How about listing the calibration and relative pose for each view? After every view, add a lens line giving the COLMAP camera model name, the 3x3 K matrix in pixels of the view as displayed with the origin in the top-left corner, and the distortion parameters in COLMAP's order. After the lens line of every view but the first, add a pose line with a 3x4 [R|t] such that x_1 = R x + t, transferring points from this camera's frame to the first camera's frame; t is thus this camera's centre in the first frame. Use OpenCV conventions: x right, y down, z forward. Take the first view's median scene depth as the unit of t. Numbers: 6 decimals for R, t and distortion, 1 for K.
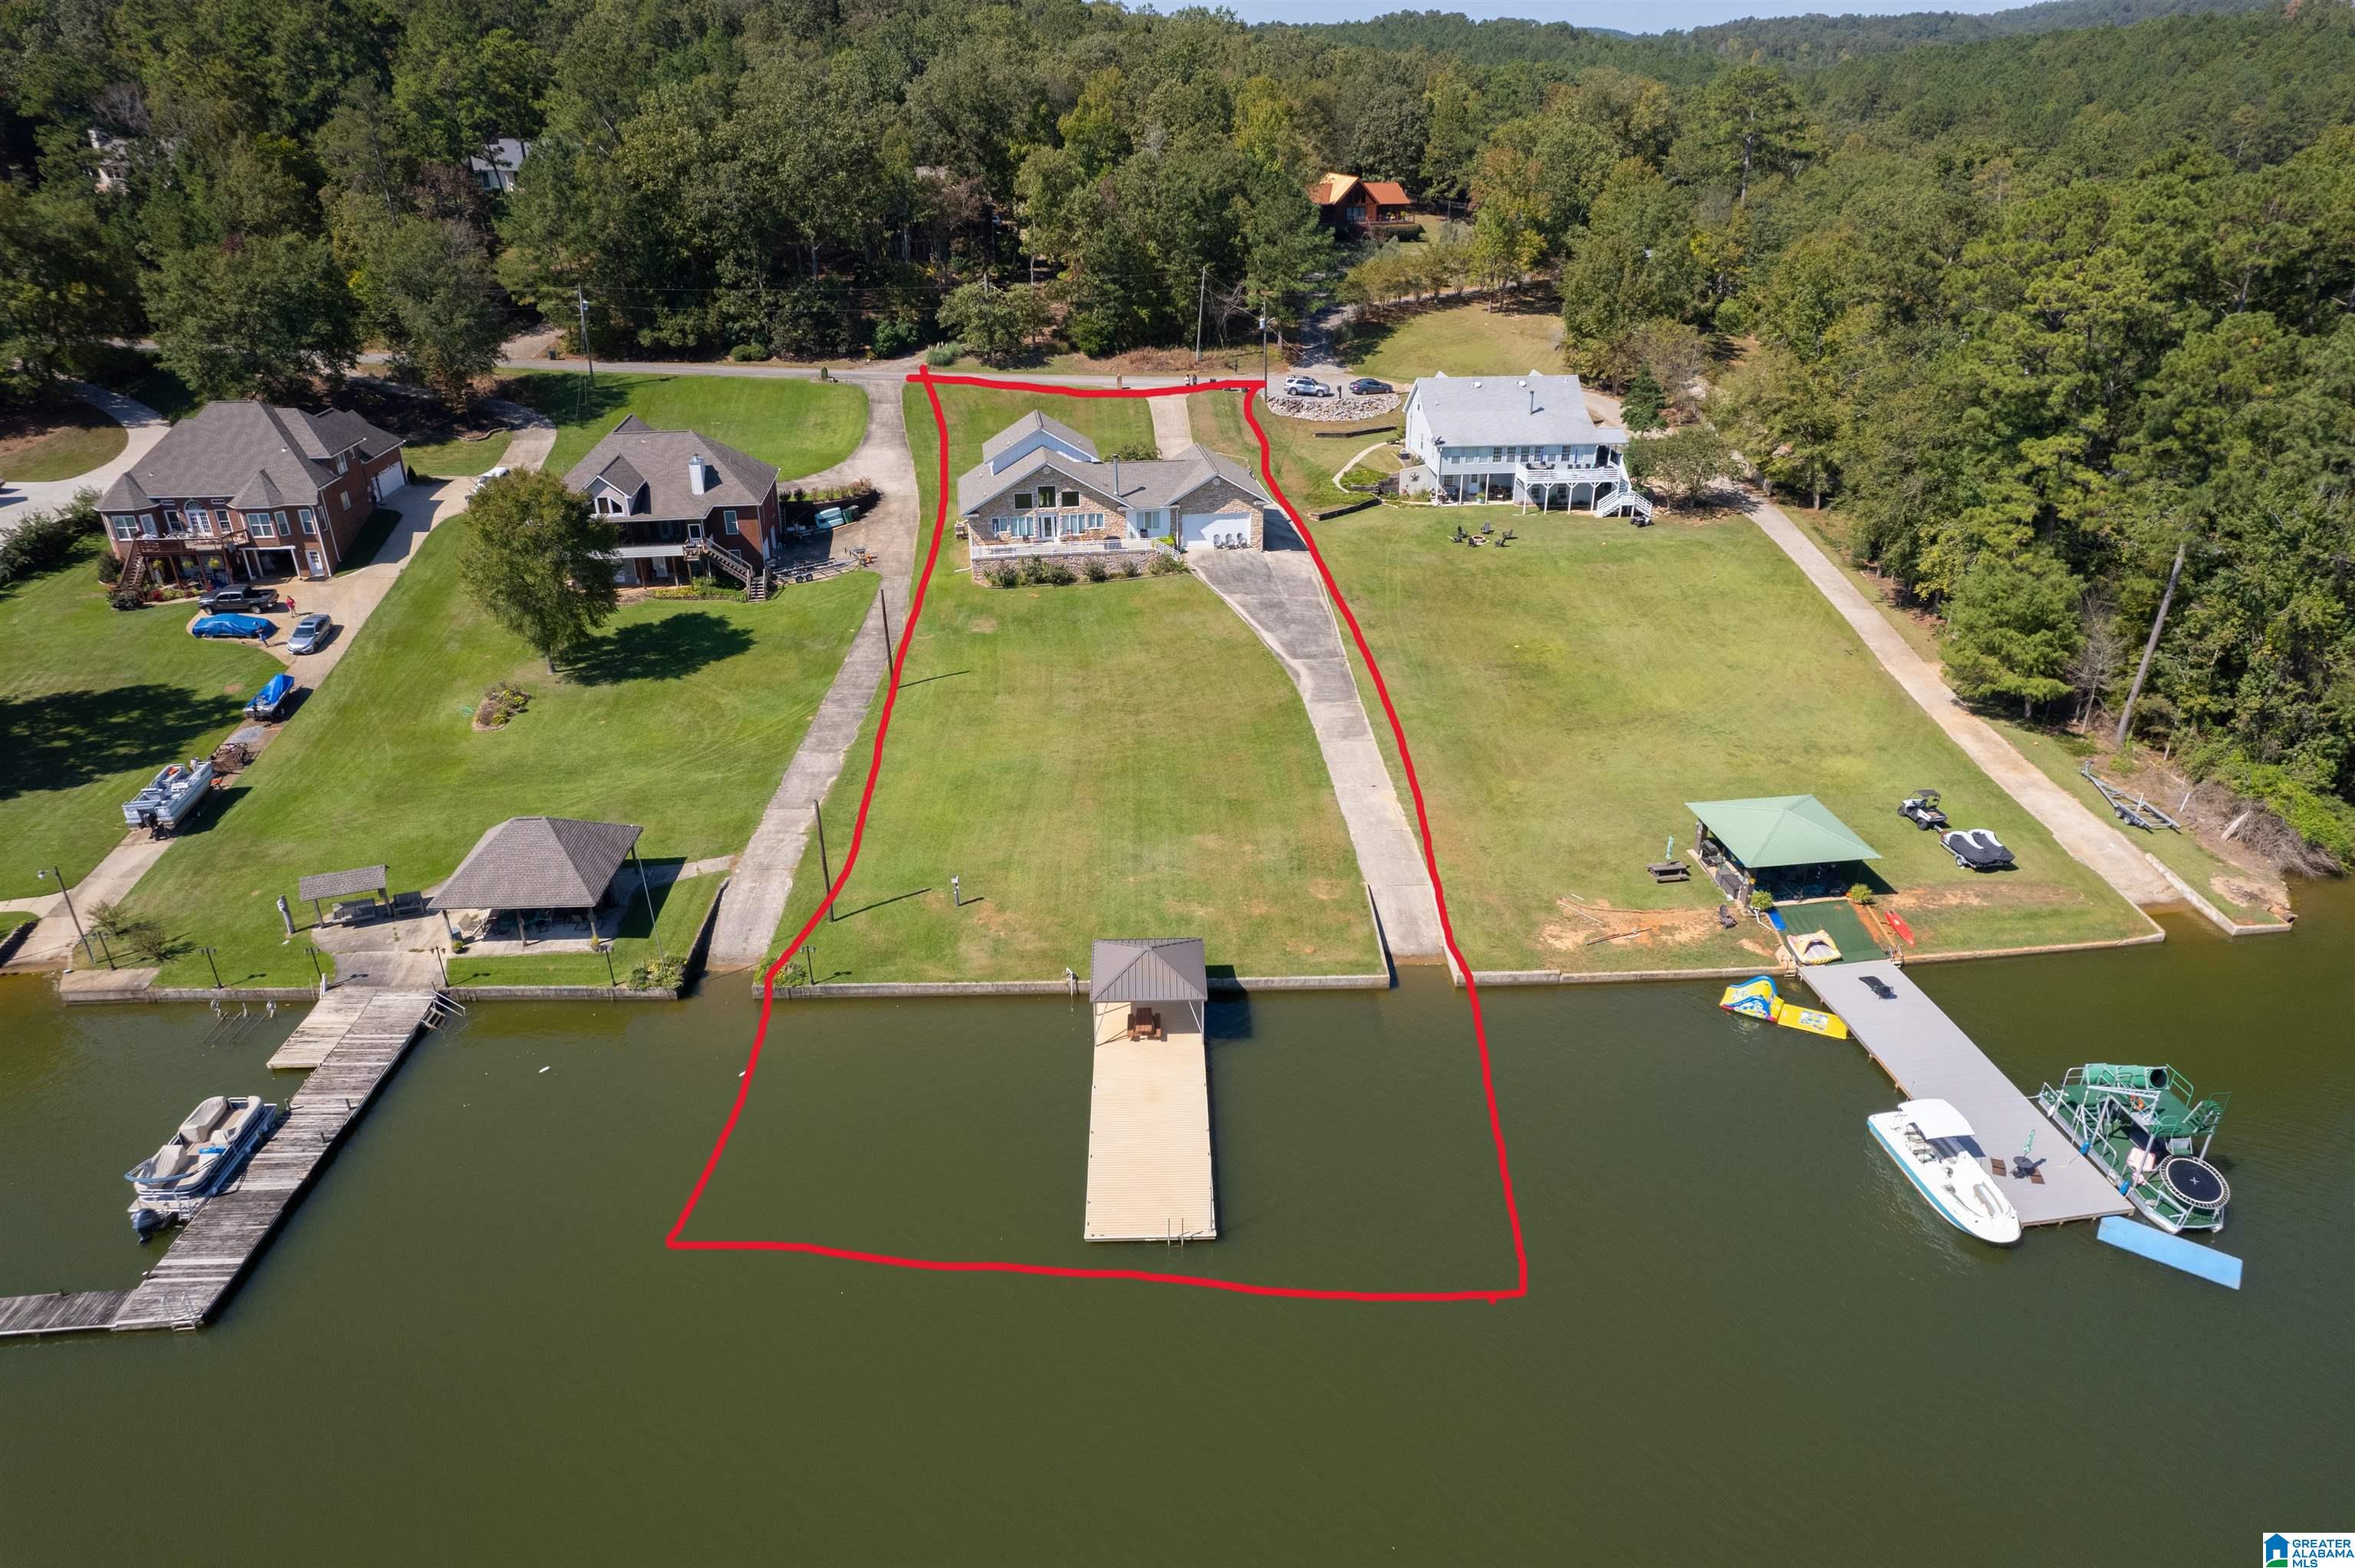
lens RADIAL K [[1507.3, 0, 1198.6], [0, 1507.3, 808.3], [0, 0, 1]] dist [-0.080544, 0.074427]
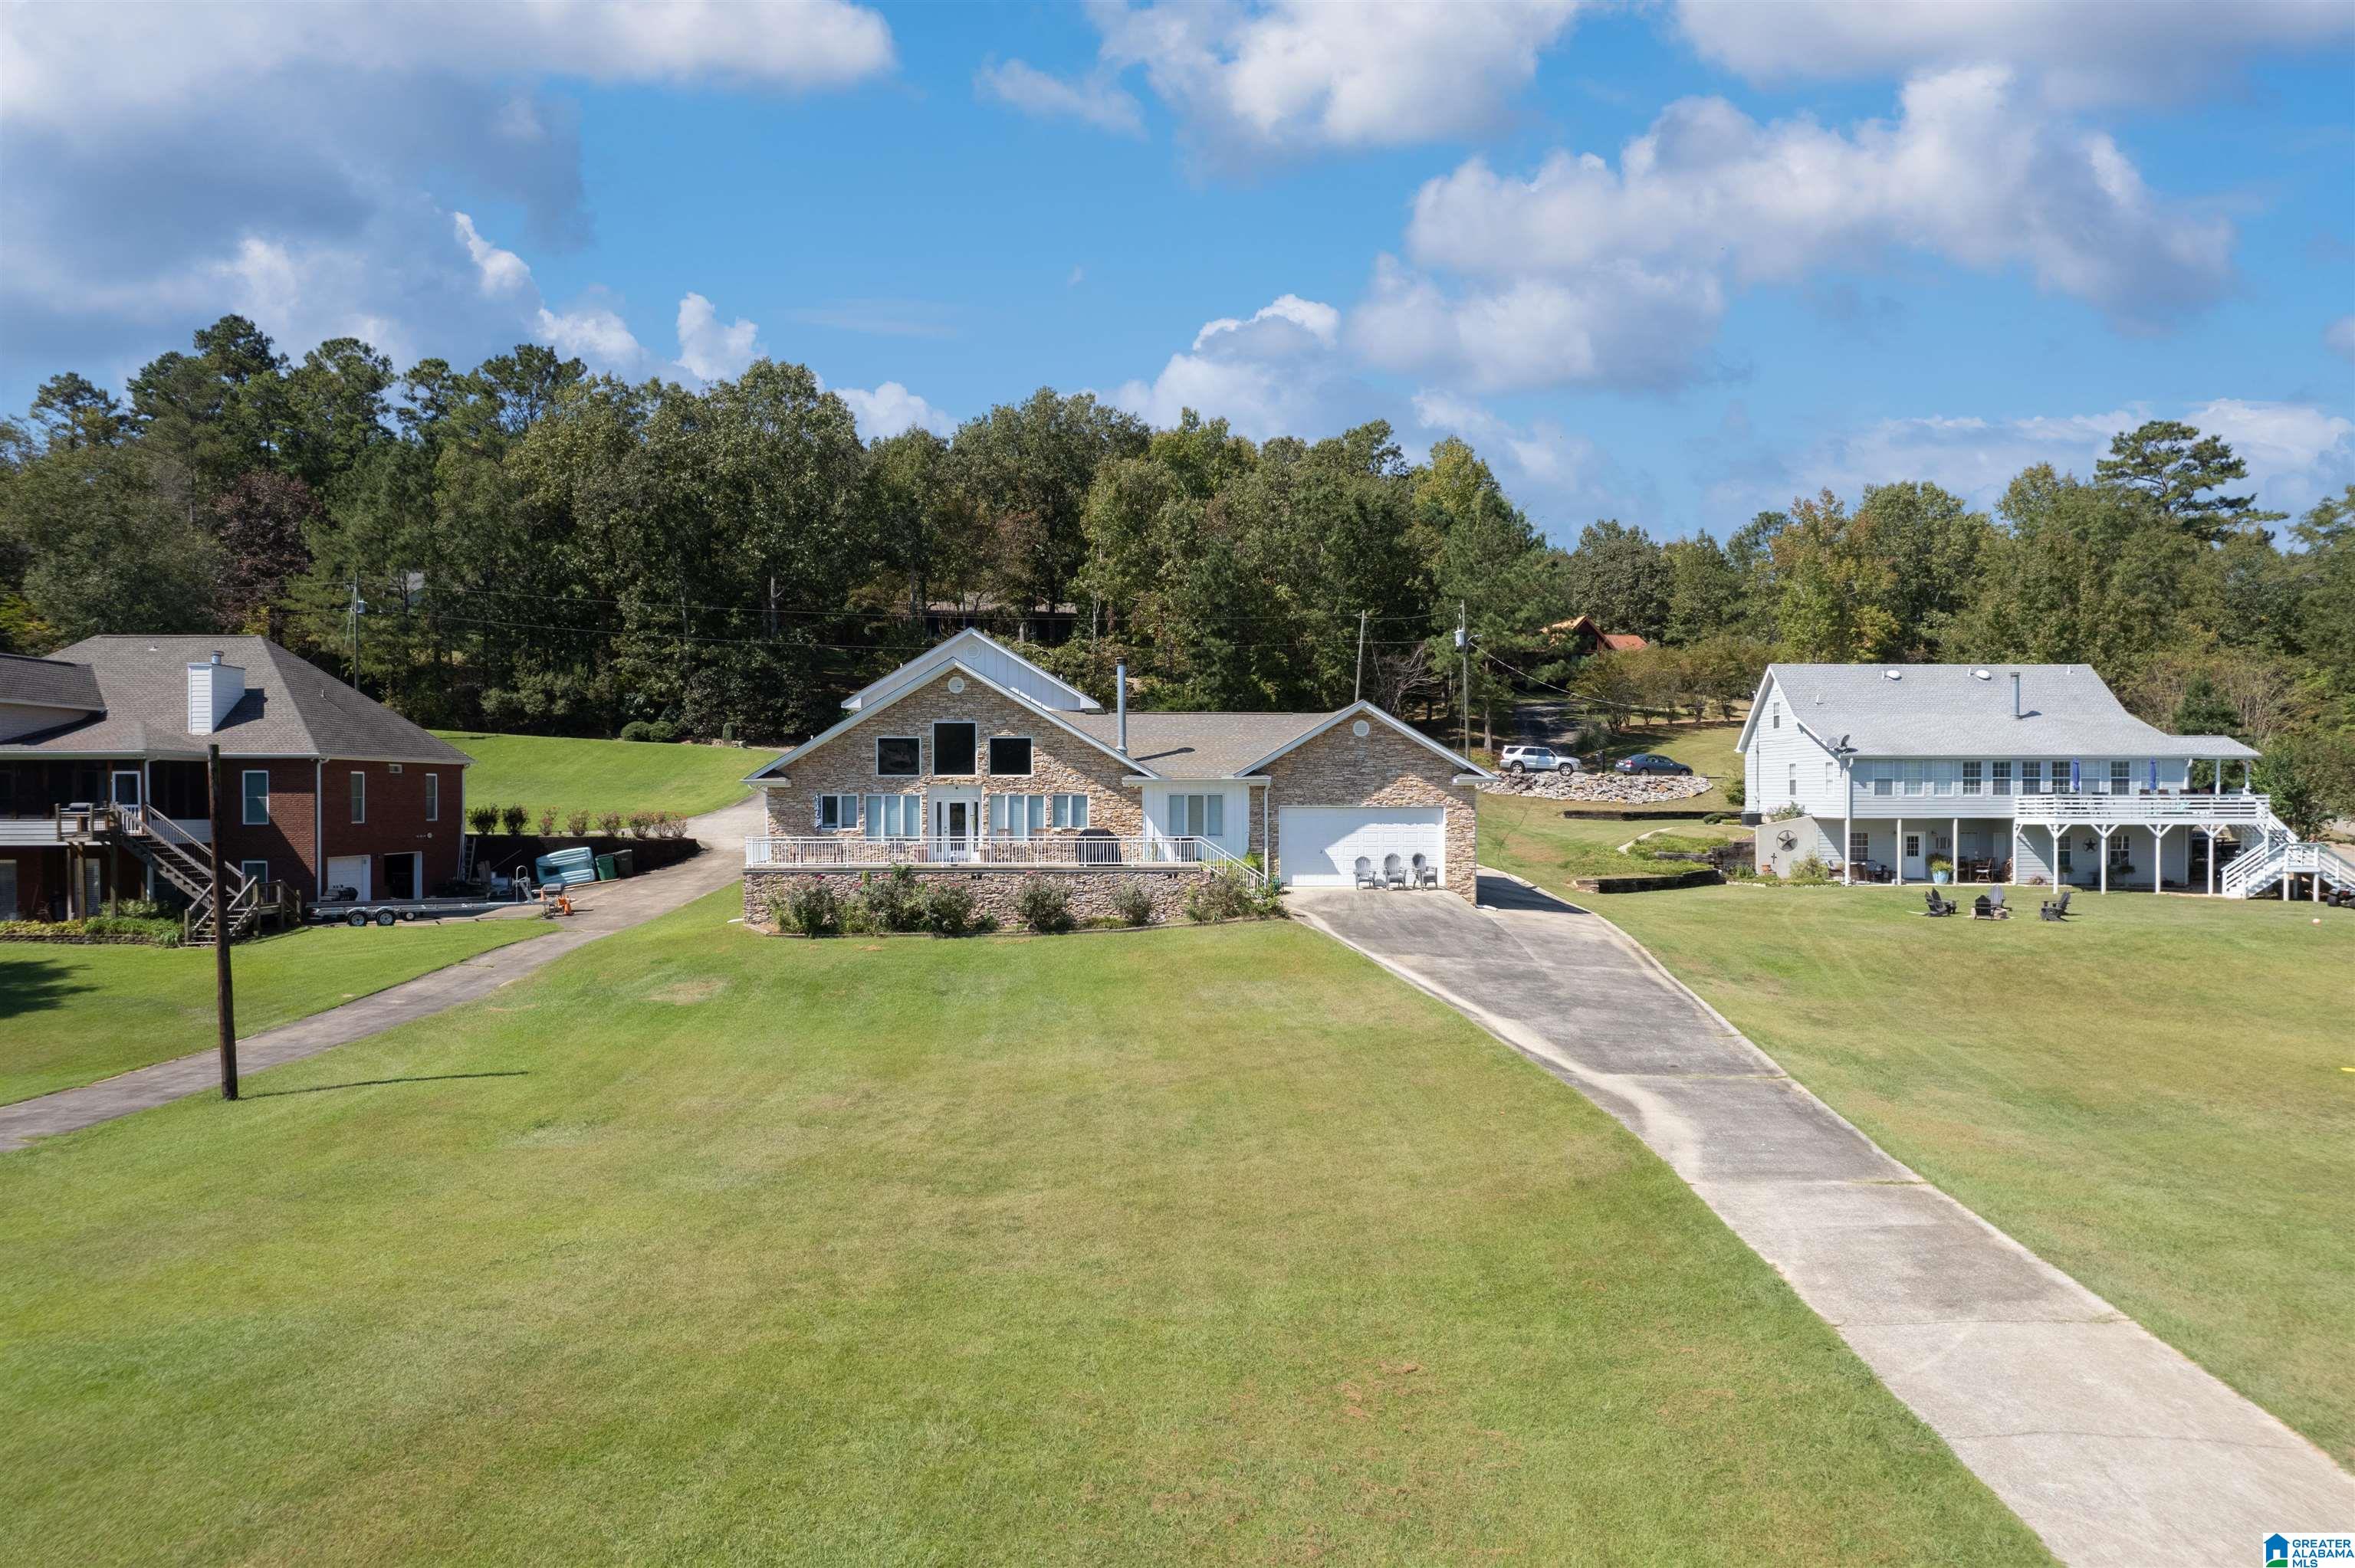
lens RADIAL K [[1507.3, 0, 1198.6], [0, 1507.3, 808.3], [0, 0, 1]] dist [-0.080544, 0.074427]
pose [[0.991951, -0.001163, -0.126619, 0.020780], [-0.054470, 0.898792, -0.434979, -0.013531], [0.114310, 0.438374, 0.891494, 0.661221]]
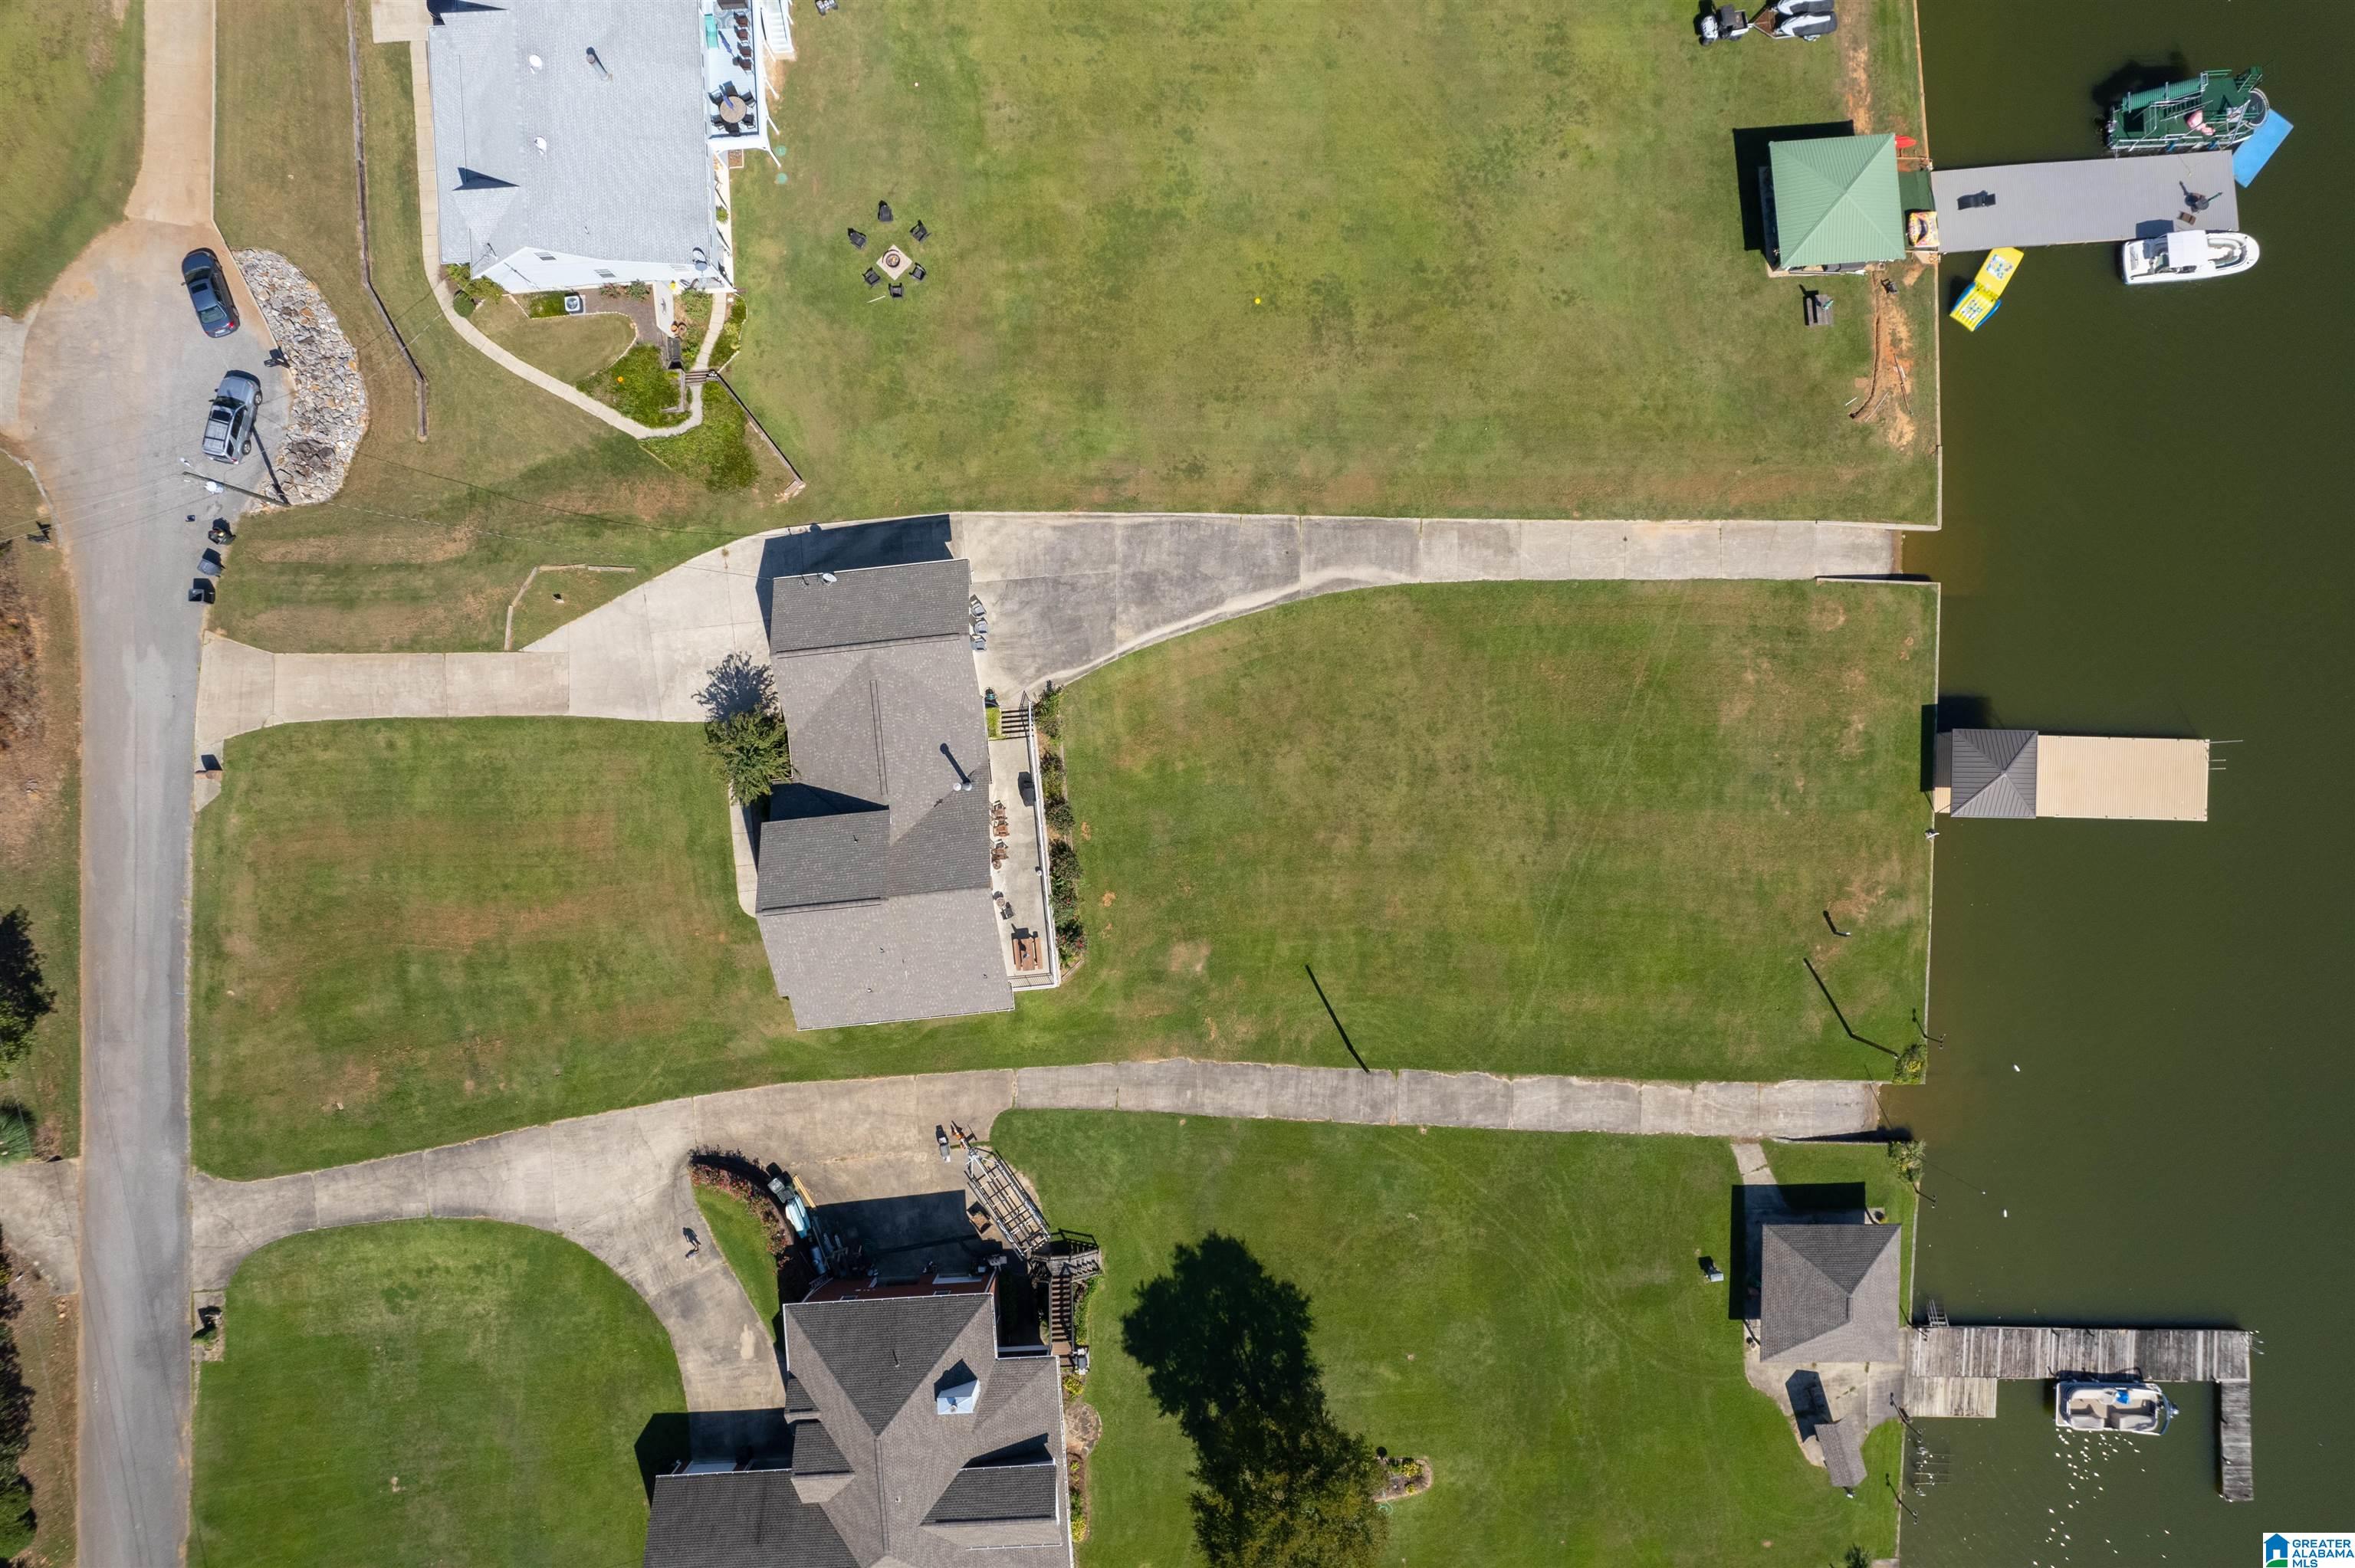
lens RADIAL K [[1507.3, 0, 1198.6], [0, 1507.3, 808.3], [0, 0, 1]] dist [-0.080544, 0.074427]
pose [[0.057167, -0.998300, -0.011336, -0.052915], [0.446220, 0.015392, 0.894791, -0.808767], [-0.893096, -0.056211, 0.446341, 0.625589]]
